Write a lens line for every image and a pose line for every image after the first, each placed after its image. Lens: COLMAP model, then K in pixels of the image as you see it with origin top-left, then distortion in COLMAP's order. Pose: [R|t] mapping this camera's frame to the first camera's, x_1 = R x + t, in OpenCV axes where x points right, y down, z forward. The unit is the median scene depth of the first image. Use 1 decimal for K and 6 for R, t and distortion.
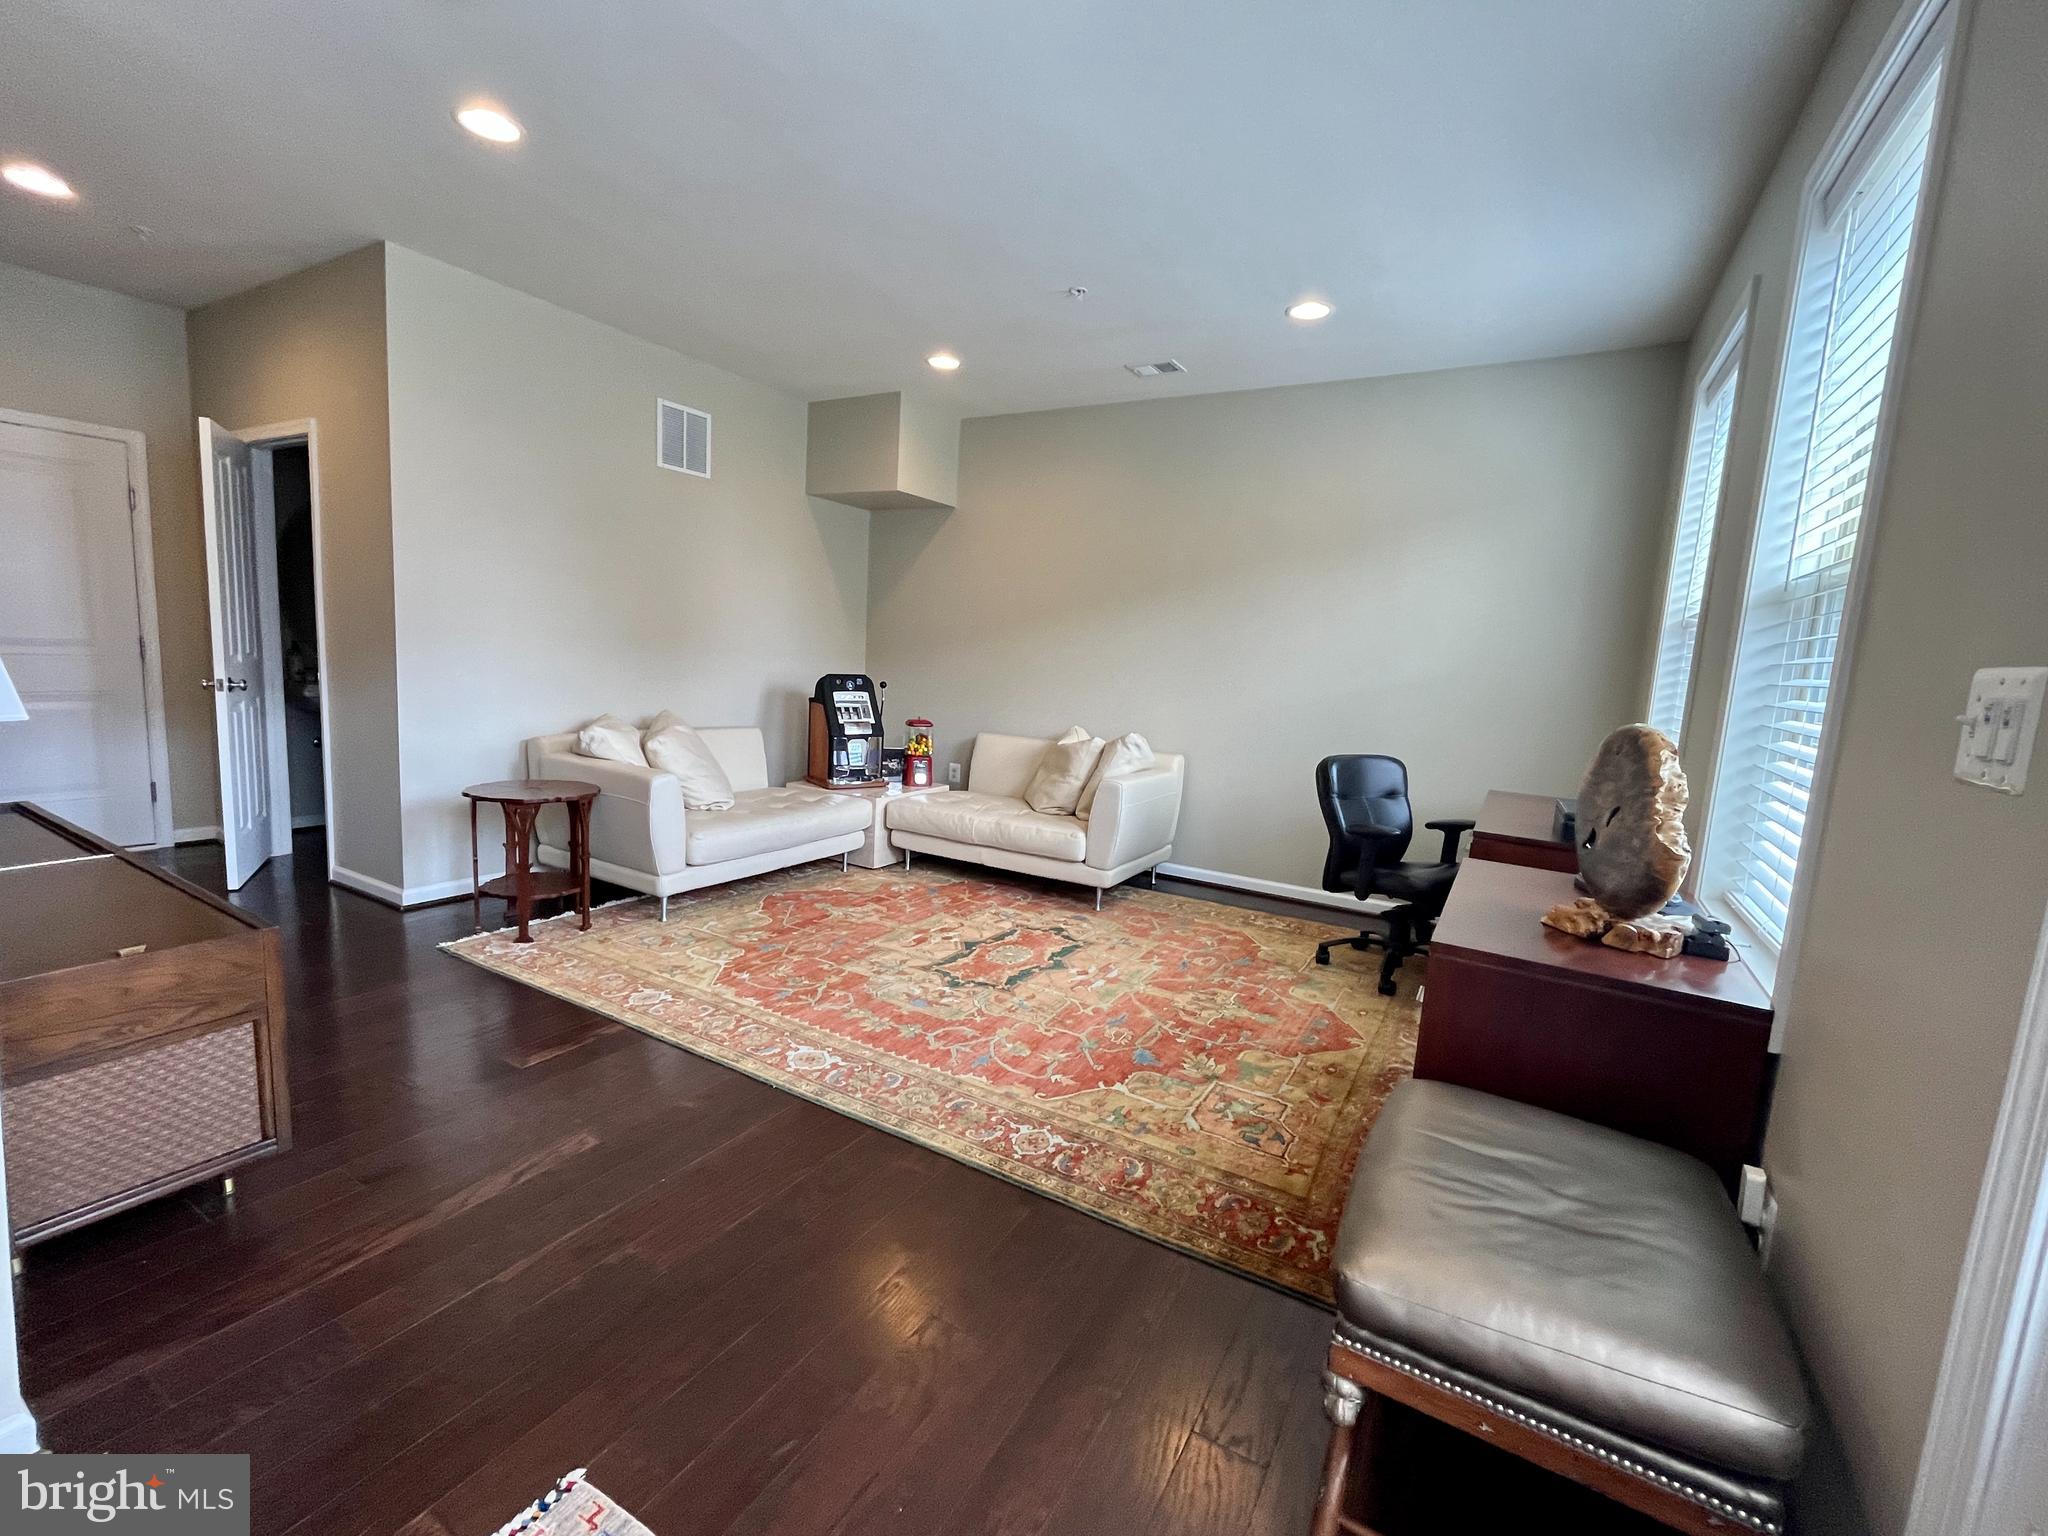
lens RADIAL K [[838.1, 0, 1014.4], [0, 838.1, 765.3], [0, 0, 1]] dist [-0.001015, -0.000400]
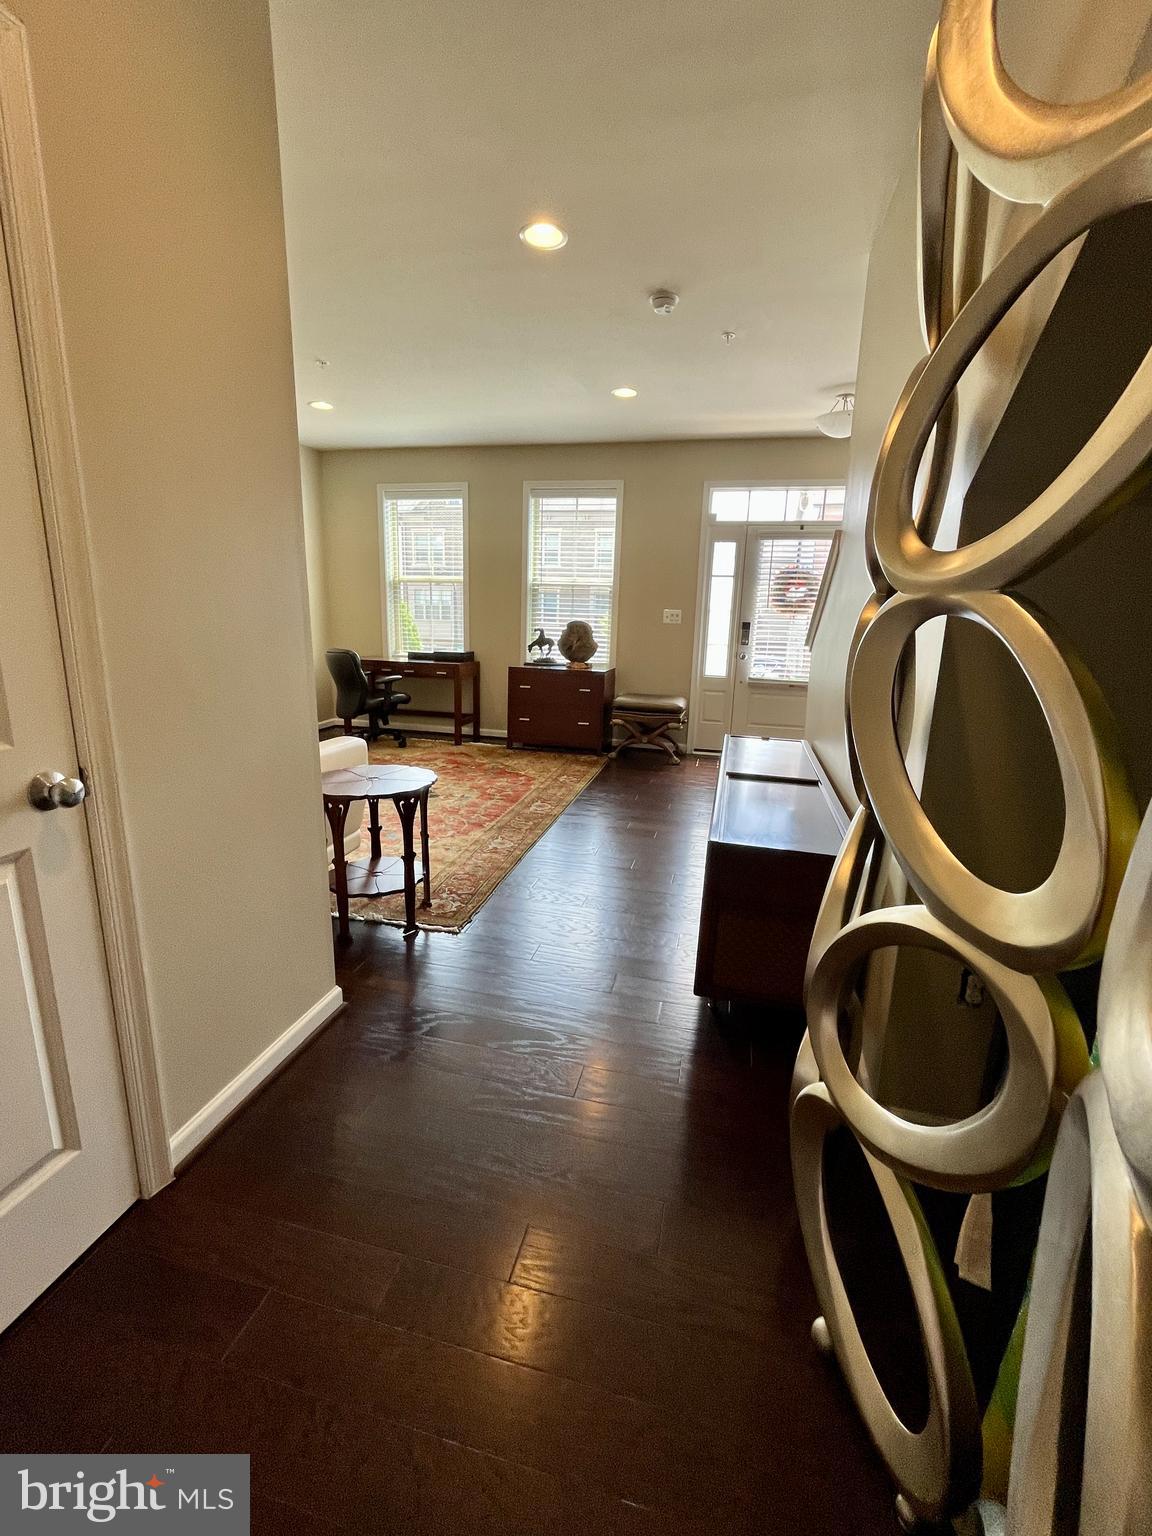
lens RADIAL K [[628.6, 0, 576.0], [0, 628.6, 768.0], [0, 0, 1]] dist [-0.001015, -0.000400]
pose [[-0.287851, -0.275769, 0.917111, -1.430940], [0.076255, 0.948003, 0.308991, -0.198654], [-0.954634, 0.158878, -0.251855, 1.074530]]
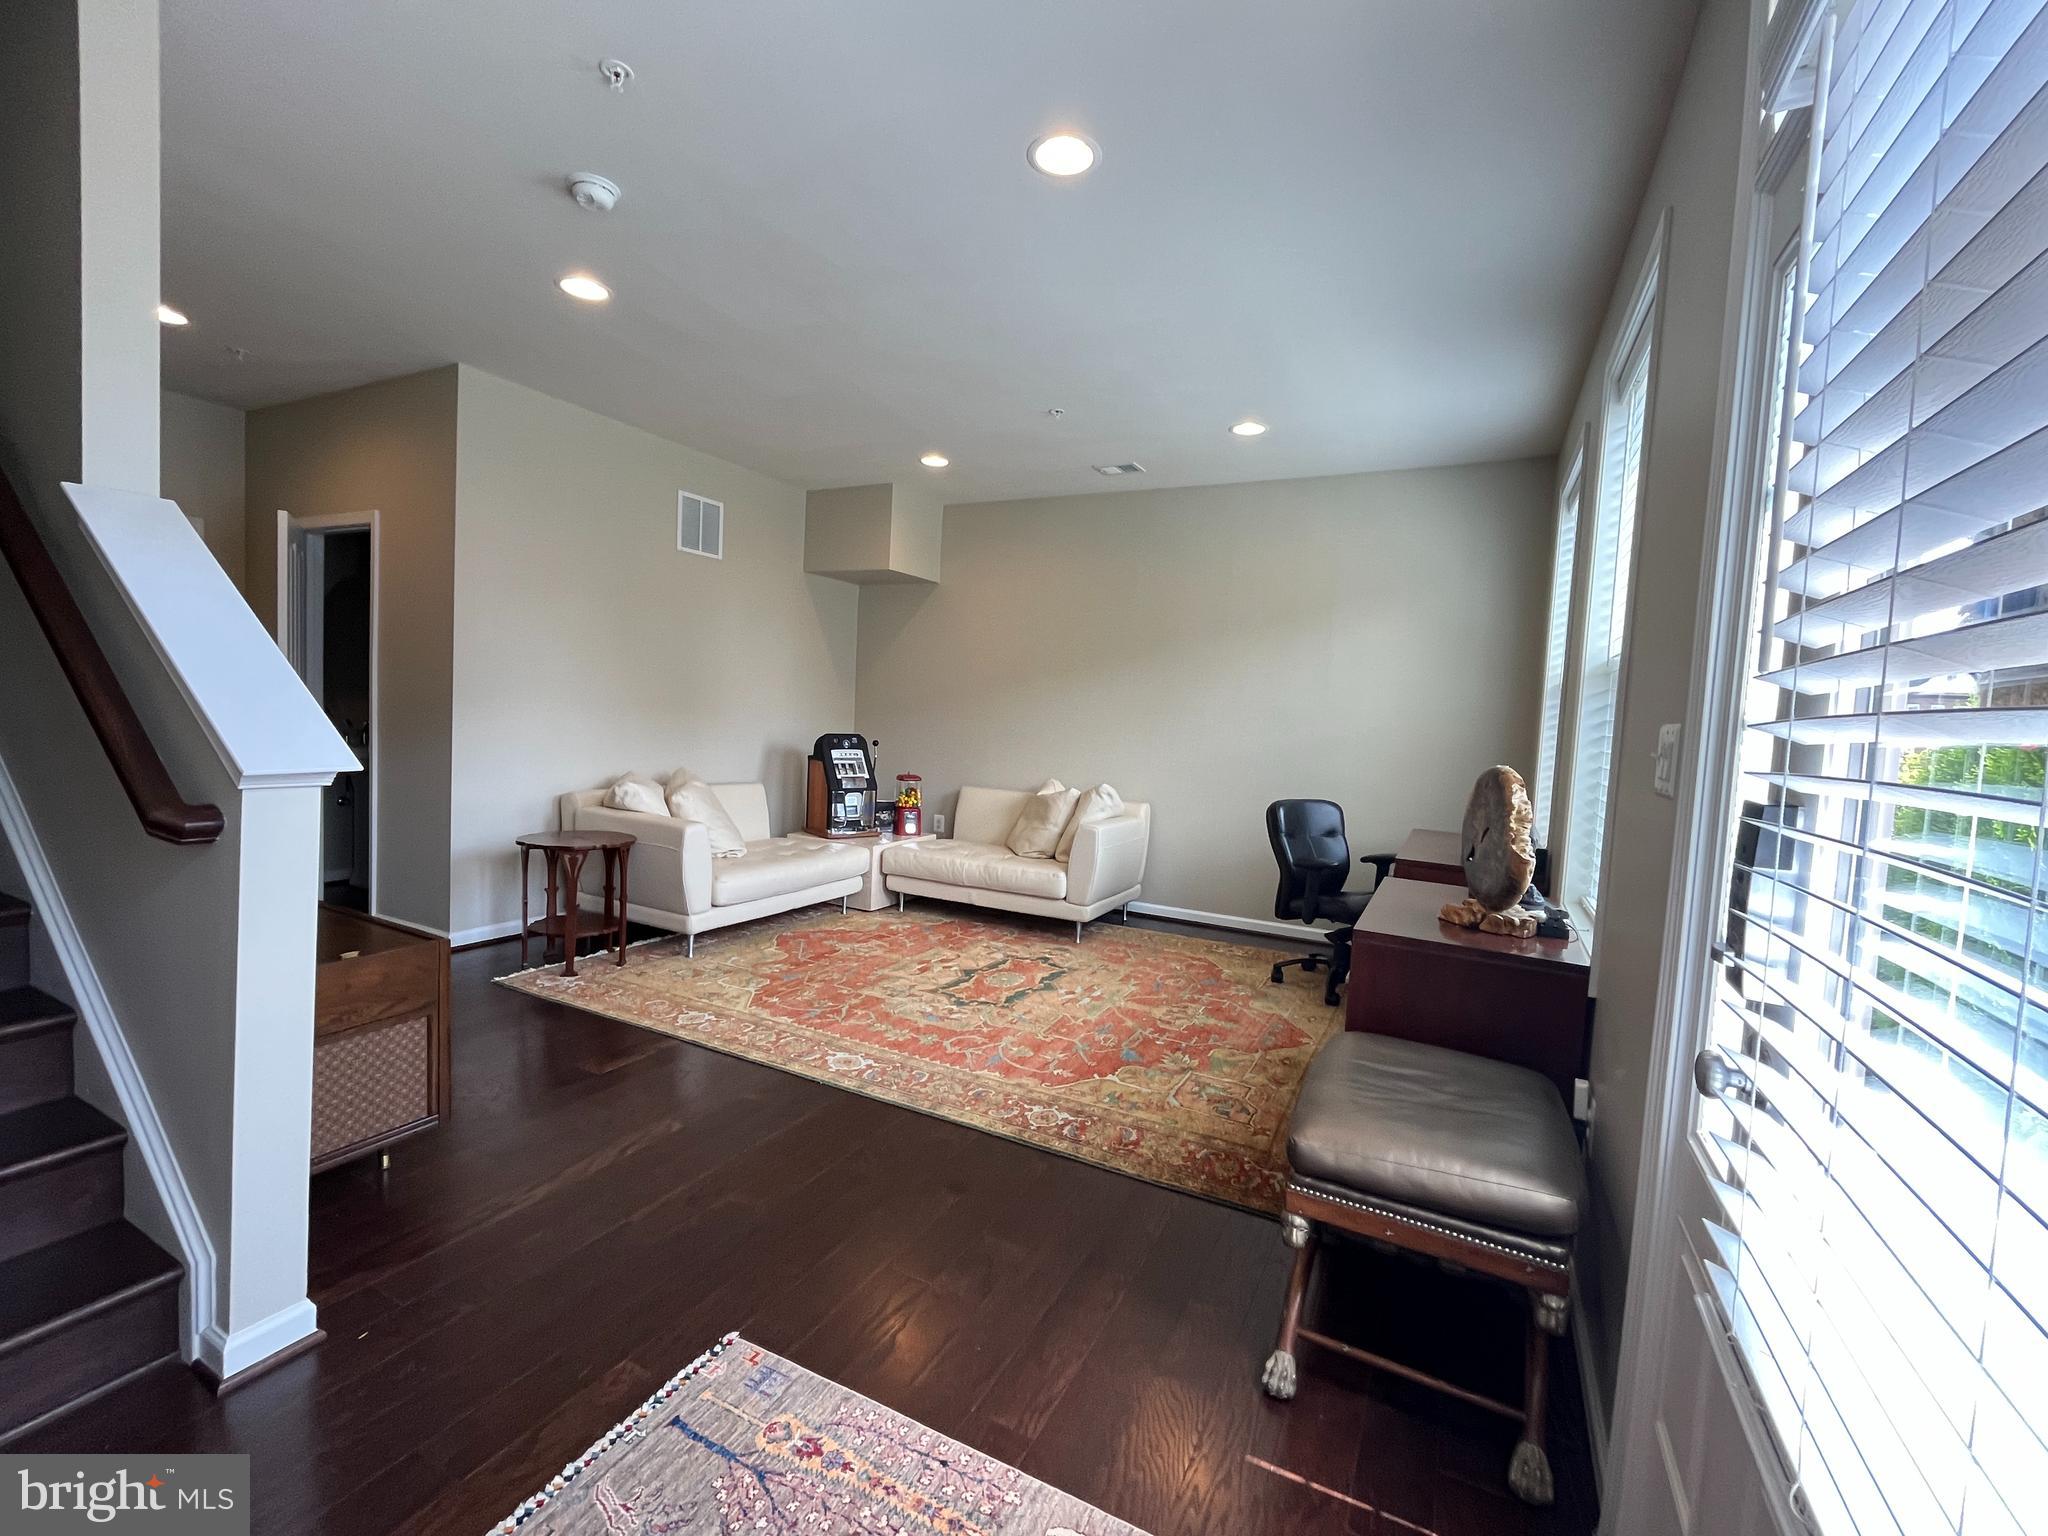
lens RADIAL K [[843.8, 0, 1009.1], [0, 843.8, 771.4], [0, 0, 1]] dist [-0.000766, -0.000152]
pose [[0.998733, -0.009928, 0.049324, -0.059946], [0.012975, 0.998001, -0.061844, 0.018424], [-0.048612, 0.062406, 0.996866, -0.172014]]
